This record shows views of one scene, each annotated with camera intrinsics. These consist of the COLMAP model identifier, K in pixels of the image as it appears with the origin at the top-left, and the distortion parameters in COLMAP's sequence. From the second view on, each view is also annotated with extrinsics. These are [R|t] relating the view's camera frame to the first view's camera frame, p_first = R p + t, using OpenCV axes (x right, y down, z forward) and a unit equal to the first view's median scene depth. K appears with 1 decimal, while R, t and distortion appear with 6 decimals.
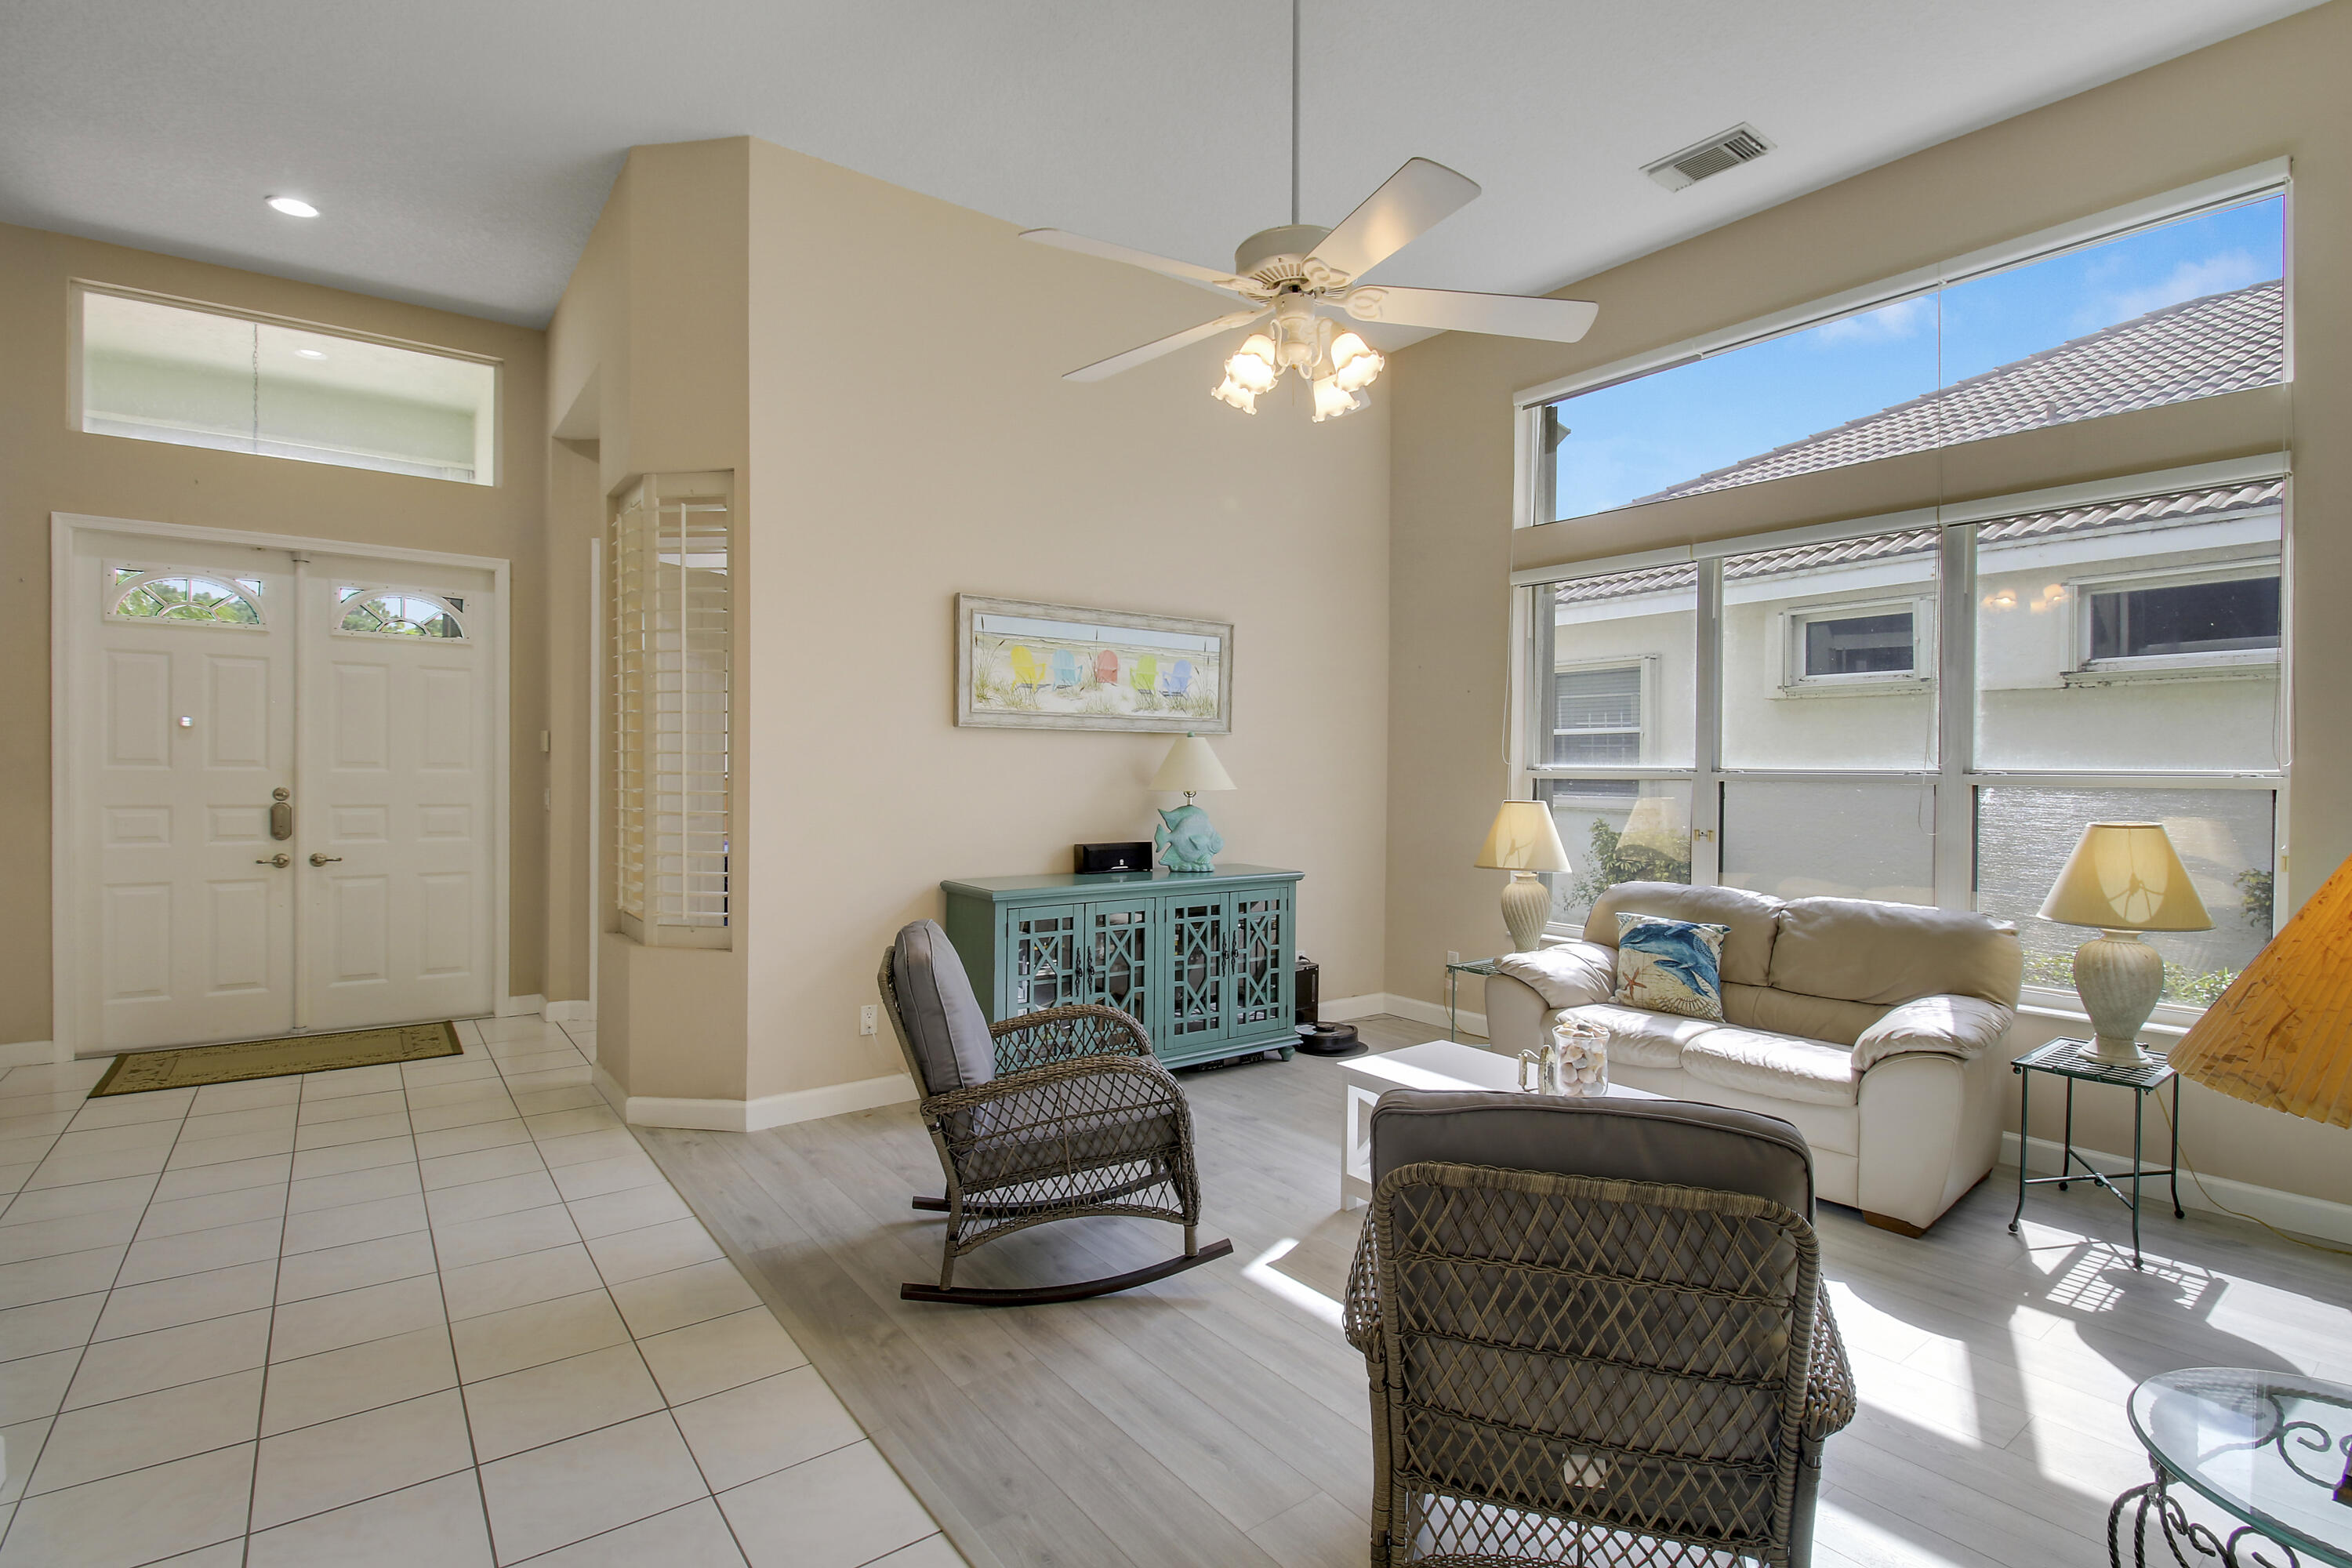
lens RADIAL K [[1094.4, 0, 1192.0], [0, 1094.4, 779.6], [0, 0, 1]] dist [-0.002625, -0.009684]
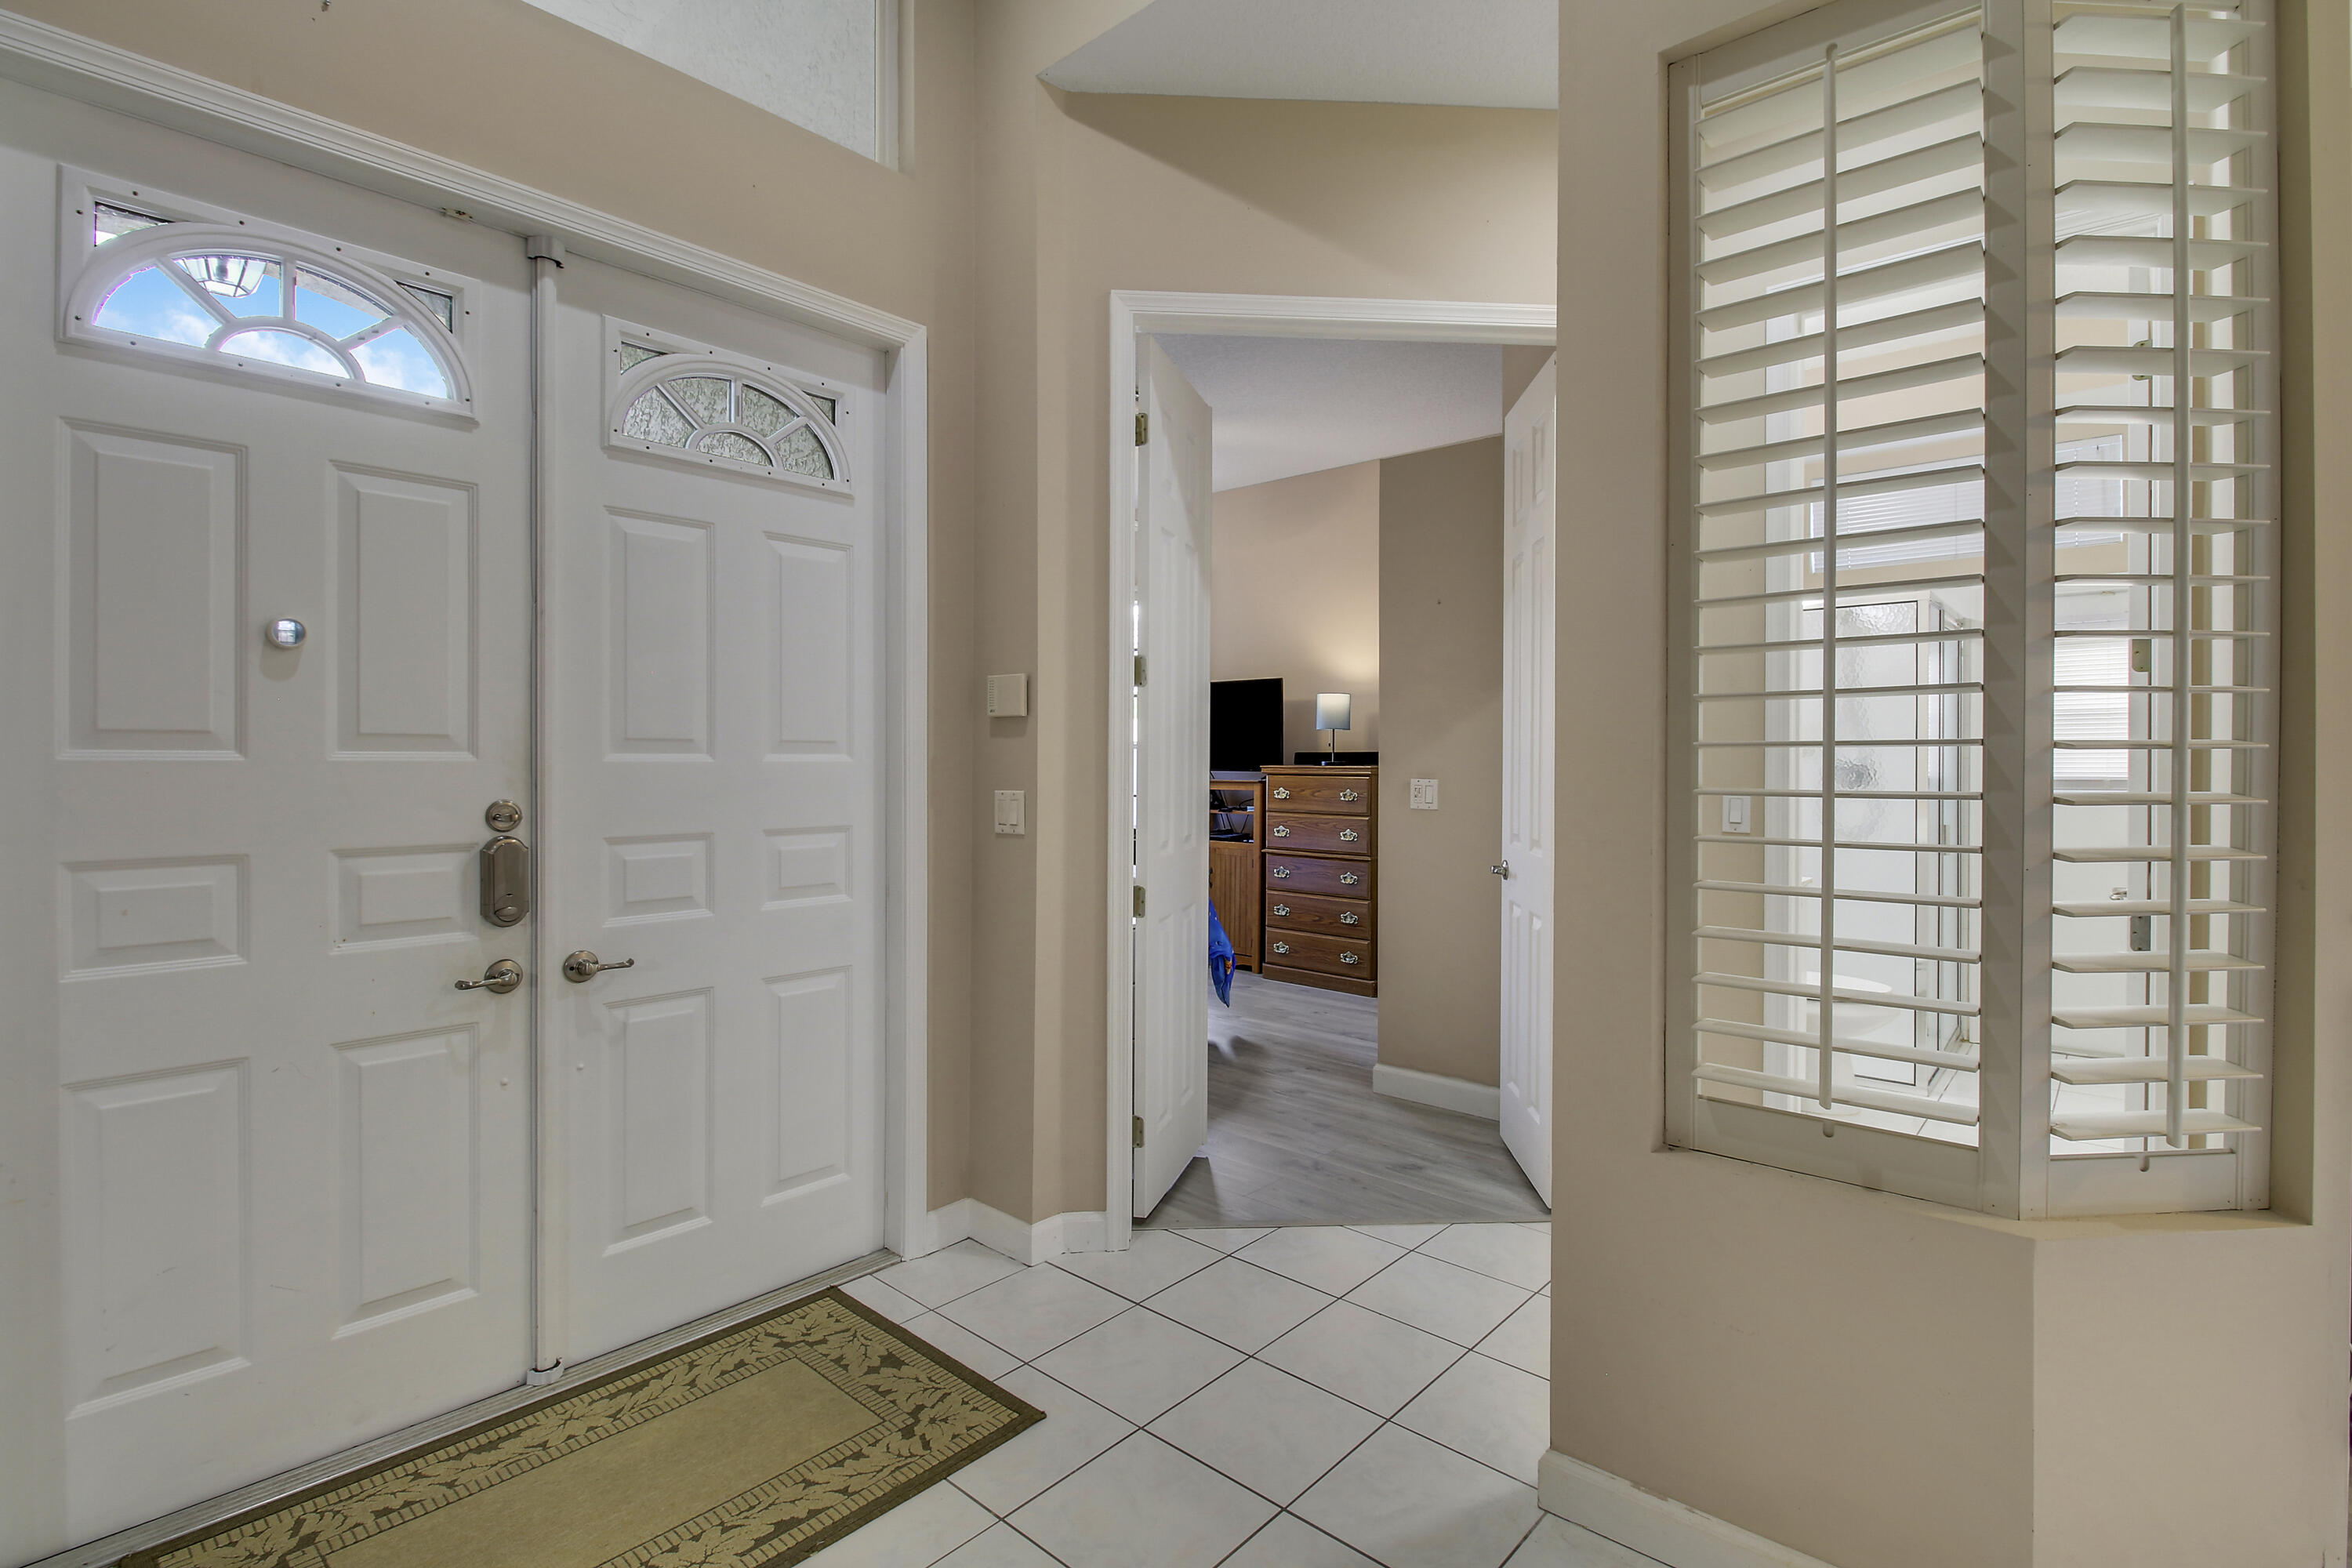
lens RADIAL K [[1094.4, 0, 1186.2], [0, 1094.4, 773.5], [0, 0, 1]] dist [-0.002625, -0.009684]
pose [[0.980712, -0.016798, 0.194737, -0.703989], [0.017799, 0.999836, -0.003392, 0.003270], [-0.194648, 0.006793, 0.980850, 0.573018]]
